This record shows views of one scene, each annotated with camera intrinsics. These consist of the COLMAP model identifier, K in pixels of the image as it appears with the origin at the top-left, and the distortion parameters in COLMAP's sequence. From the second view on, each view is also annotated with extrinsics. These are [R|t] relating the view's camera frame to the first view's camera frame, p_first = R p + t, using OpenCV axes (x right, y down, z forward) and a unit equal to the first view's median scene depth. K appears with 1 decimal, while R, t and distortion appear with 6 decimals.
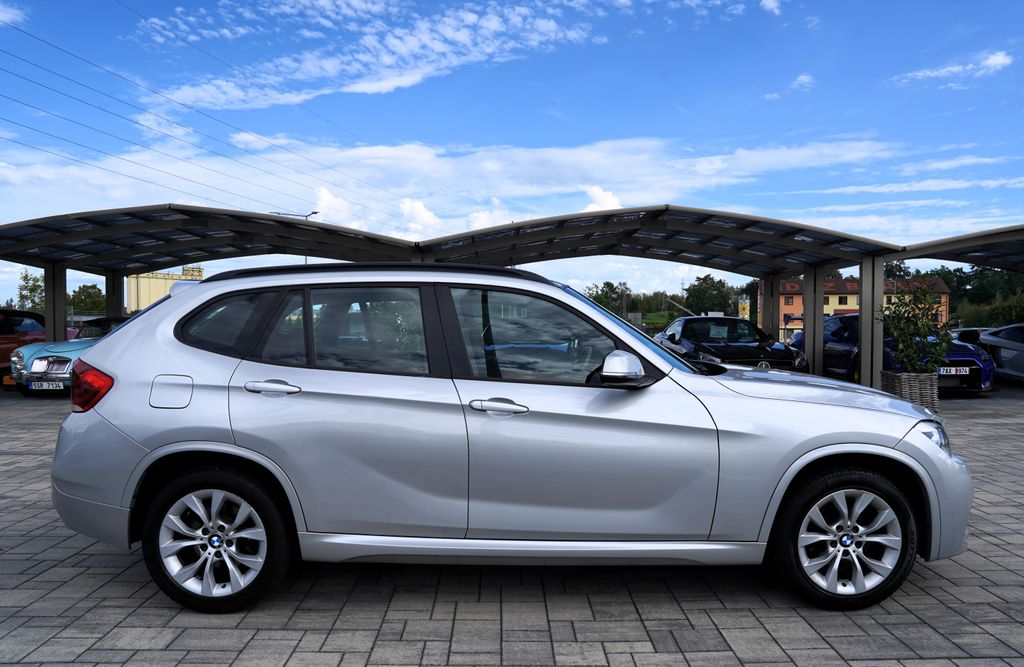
lens RADIAL K [[718.6, 0, 511.1], [0, 718.6, 339.9], [0, 0, 1]] dist [-0.004718, 0.000303]
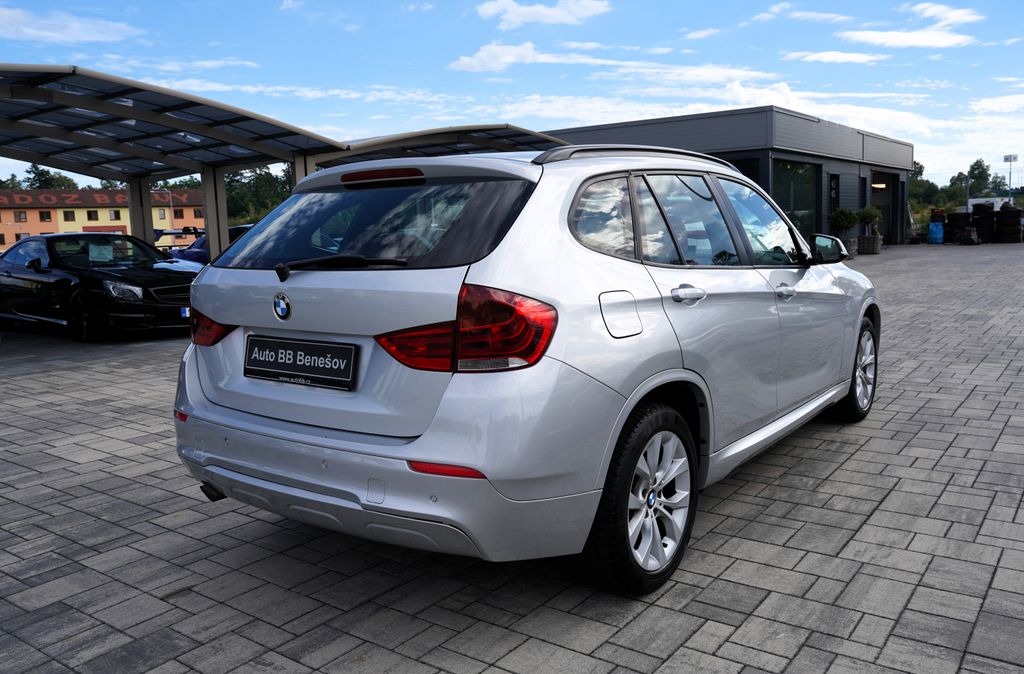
lens RADIAL K [[844.1, 0, 511.5], [0, 844.1, 328.4], [0, 0, 1]] dist [-0.017527, -0.003890]
pose [[0.606091, -0.115296, 0.786995, -0.608039], [0.053694, 0.993112, 0.104141, -0.008088], [-0.793581, -0.020863, 0.608107, 0.590792]]
